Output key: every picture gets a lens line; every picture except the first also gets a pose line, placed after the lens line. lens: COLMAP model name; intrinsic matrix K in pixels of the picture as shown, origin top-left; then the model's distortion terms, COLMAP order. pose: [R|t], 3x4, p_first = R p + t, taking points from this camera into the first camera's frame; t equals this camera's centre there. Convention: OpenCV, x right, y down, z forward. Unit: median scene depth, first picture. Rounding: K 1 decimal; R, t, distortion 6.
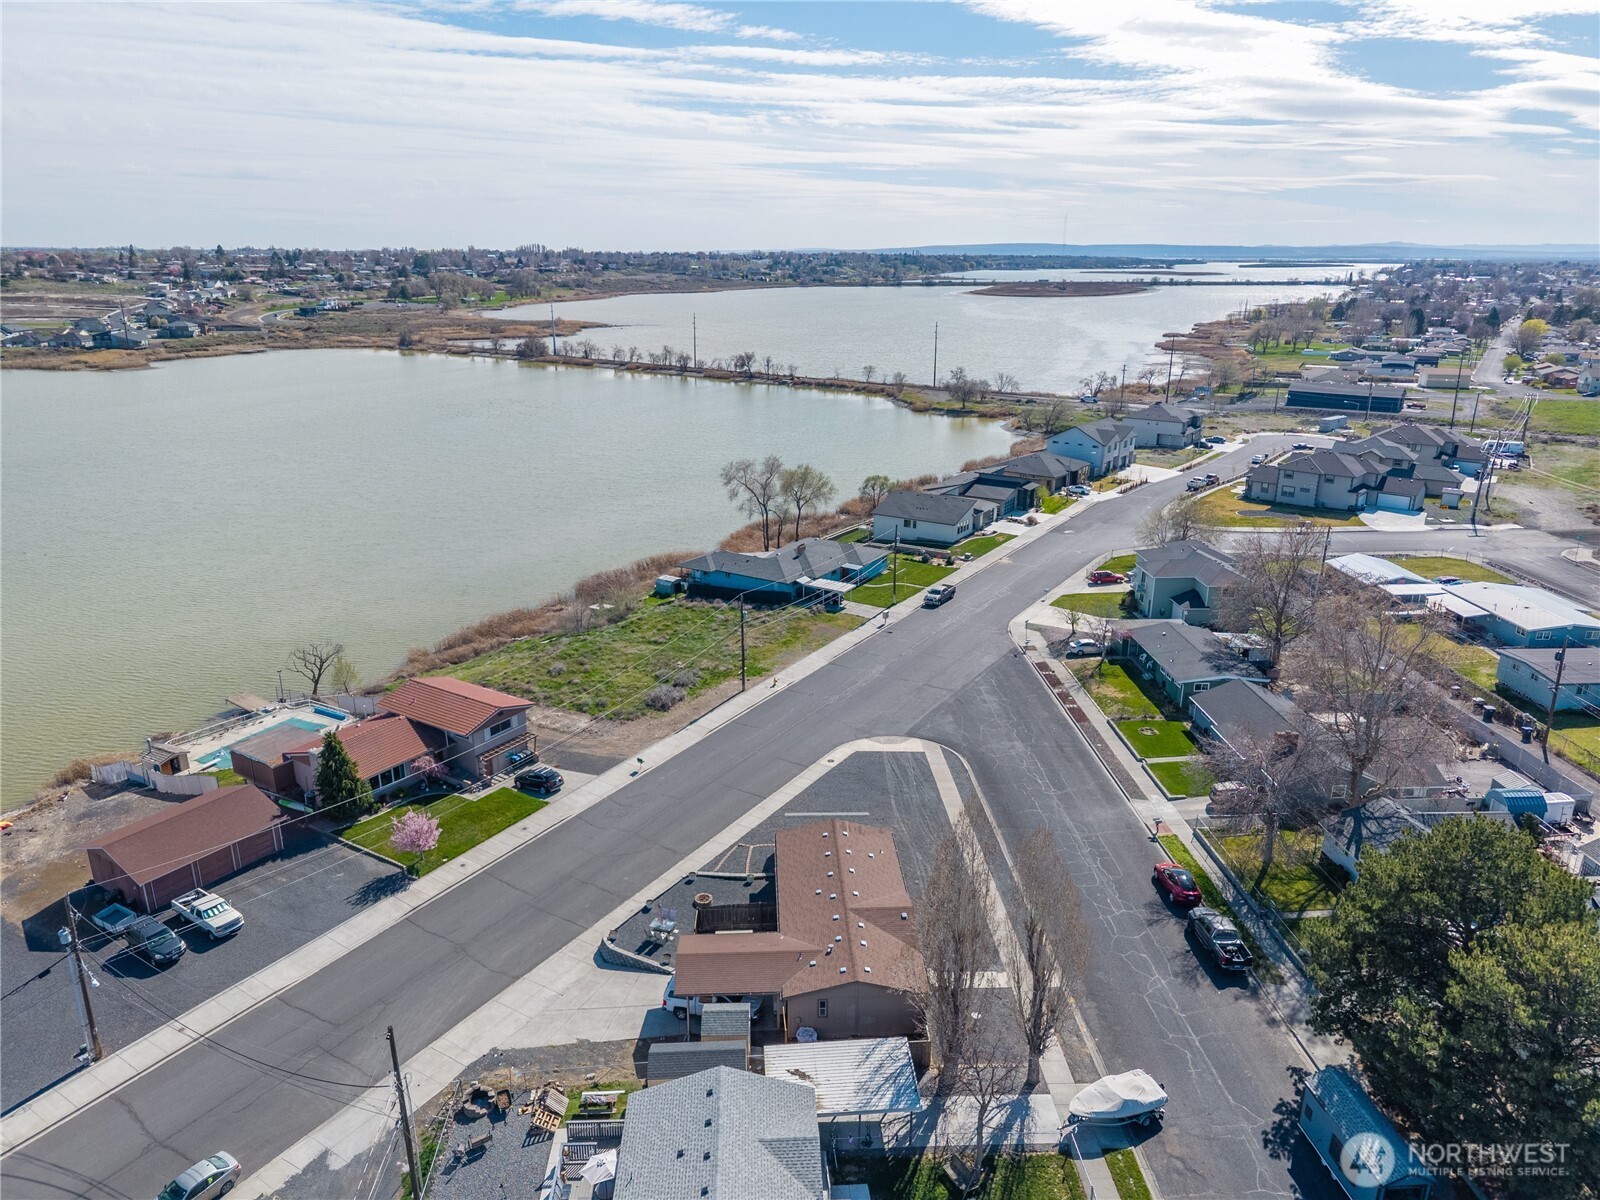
lens RADIAL K [[1071.0, 0, 801.6], [0, 1071.0, 594.4], [0, 0, 1]] dist [0.031853, -0.037171]
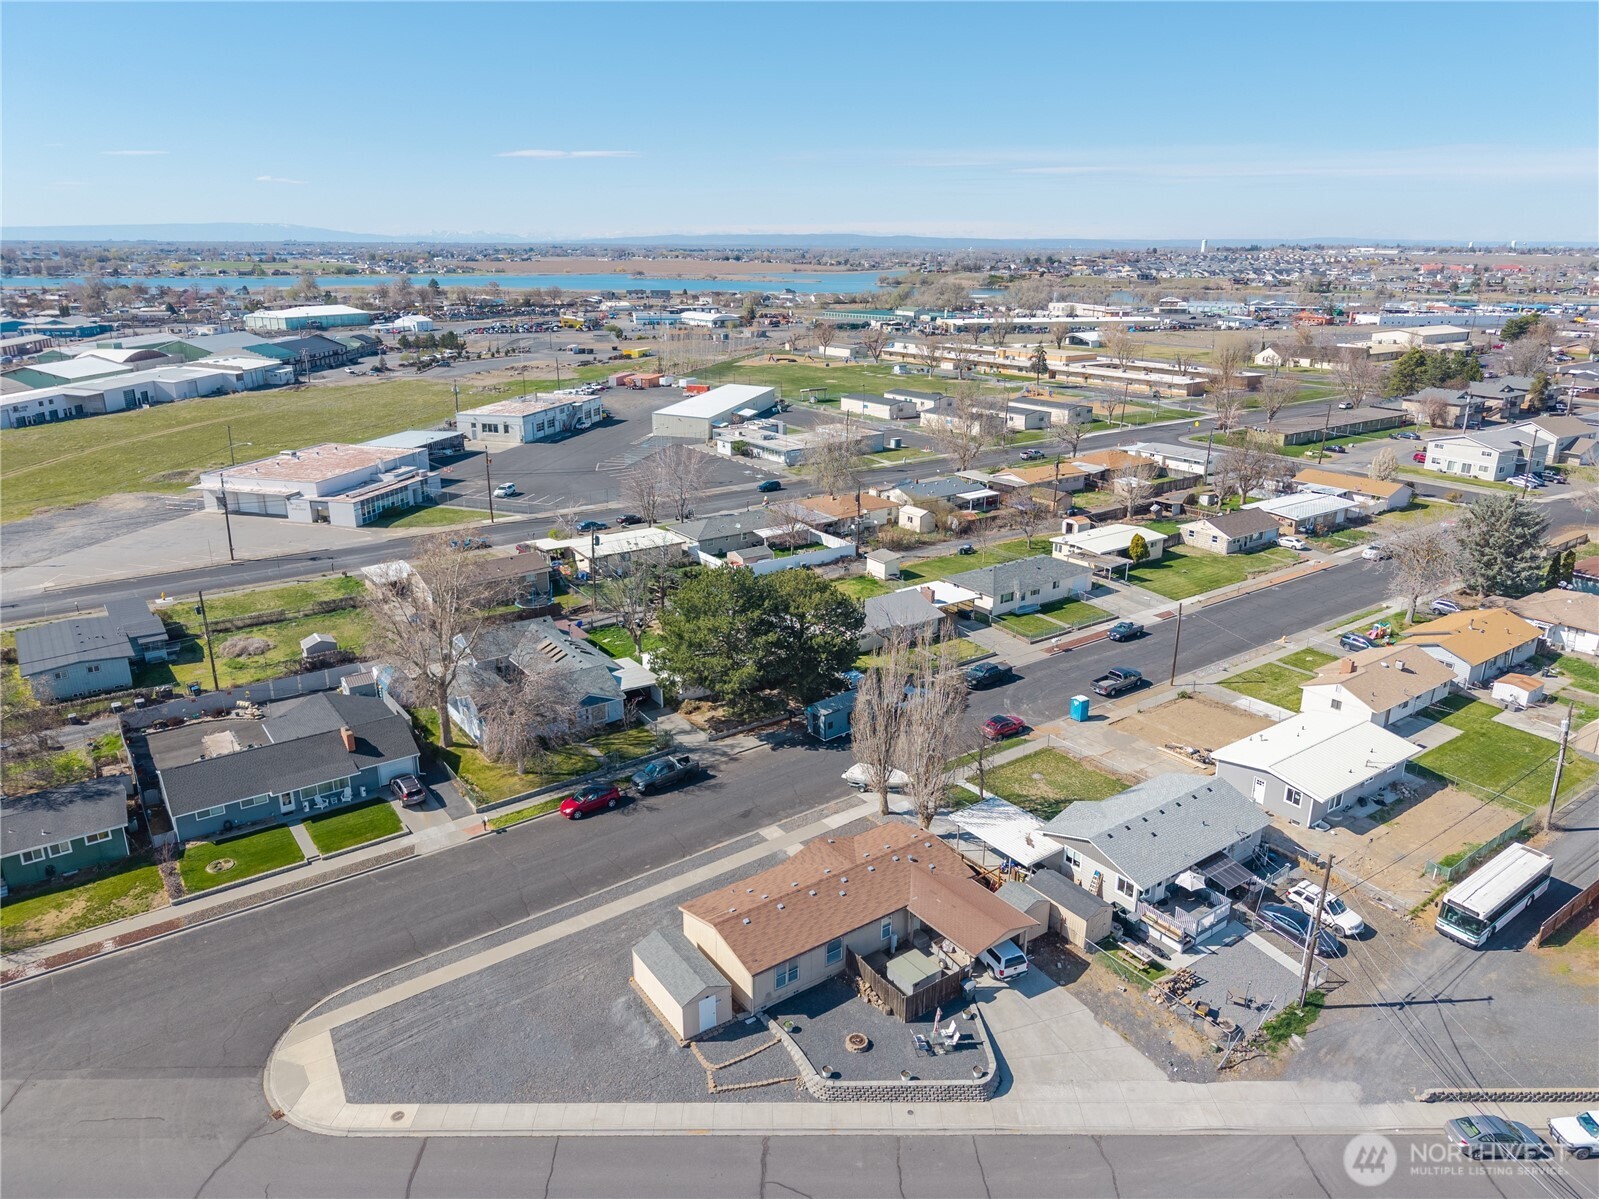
lens RADIAL K [[1070.4, 0, 800.2], [0, 1070.4, 603.8], [0, 0, 1]] dist [0.031853, -0.037171]
pose [[-0.548053, -0.268660, 0.792123, -0.571087], [0.247773, 0.852367, 0.460521, -0.350079], [-0.798903, 0.448657, -0.400575, 1.112463]]
